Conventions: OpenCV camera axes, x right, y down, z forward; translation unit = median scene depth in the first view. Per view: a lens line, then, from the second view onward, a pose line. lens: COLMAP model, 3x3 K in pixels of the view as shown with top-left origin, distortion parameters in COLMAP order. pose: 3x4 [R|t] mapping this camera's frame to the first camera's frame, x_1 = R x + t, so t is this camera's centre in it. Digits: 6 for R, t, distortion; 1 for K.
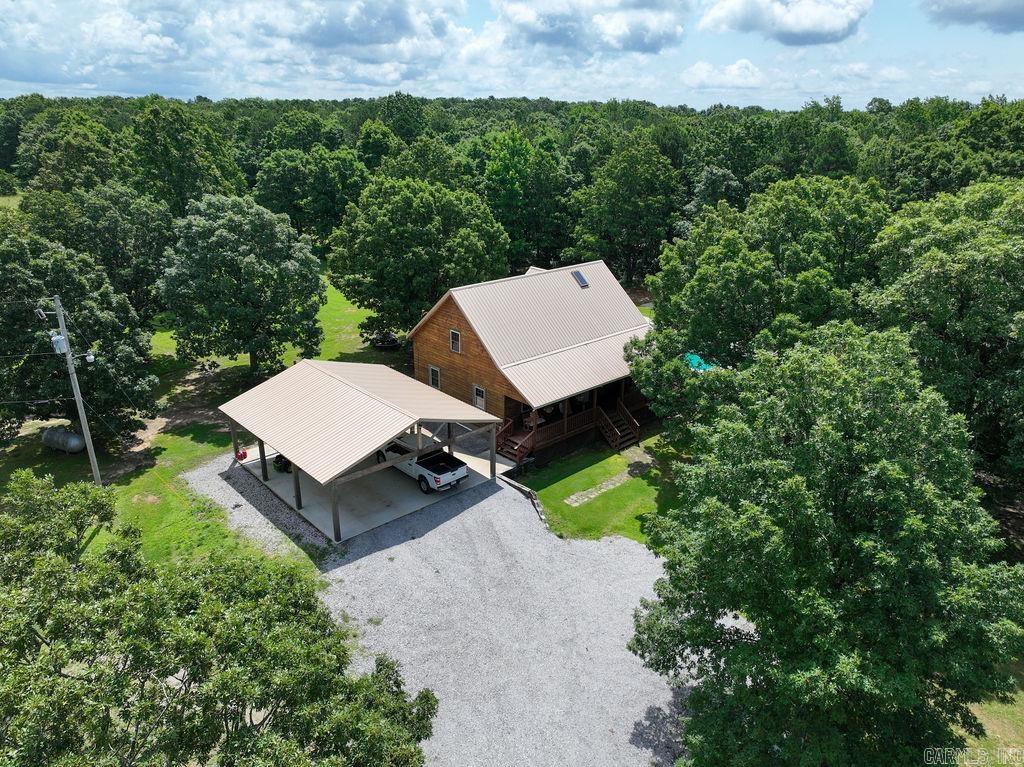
lens RADIAL K [[730.5, 0, 512.0], [0, 730.5, 383.5], [0, 0, 1]] dist [-0.004094, 0.021707]
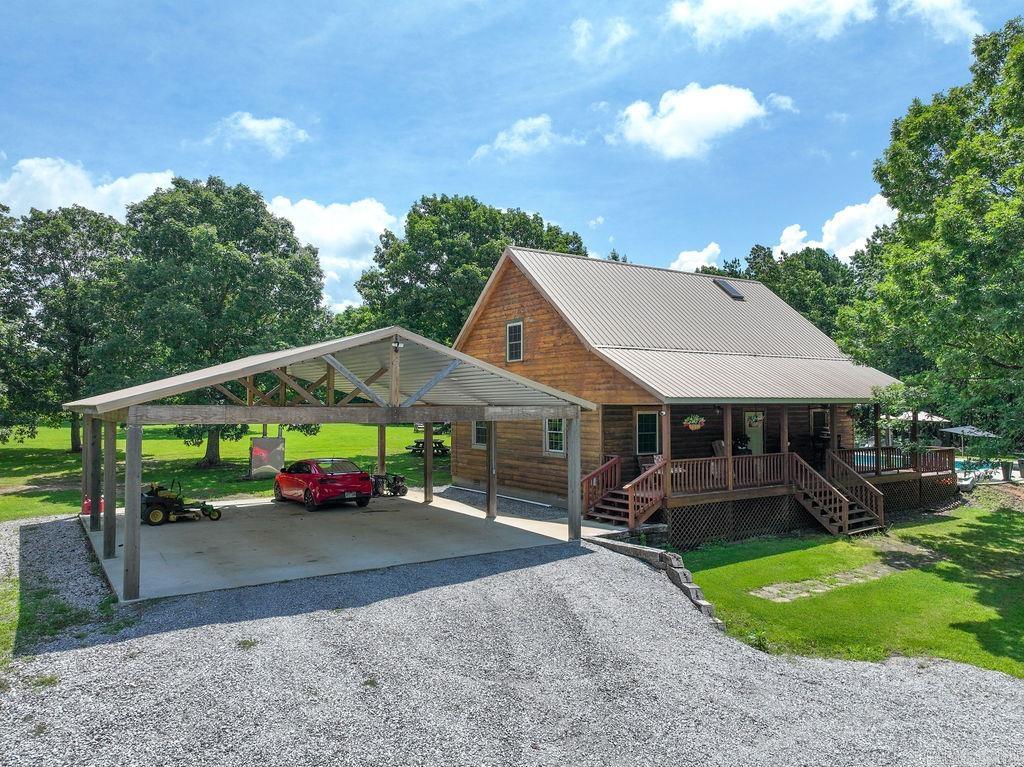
lens RADIAL K [[730.5, 0, 512.0], [0, 730.5, 383.5], [0, 0, 1]] dist [-0.004094, 0.021707]
pose [[0.989863, -0.005977, -0.141899, -0.000213], [-0.049945, 0.920648, -0.387186, 0.214833], [0.132953, 0.390348, 0.911017, 0.566336]]
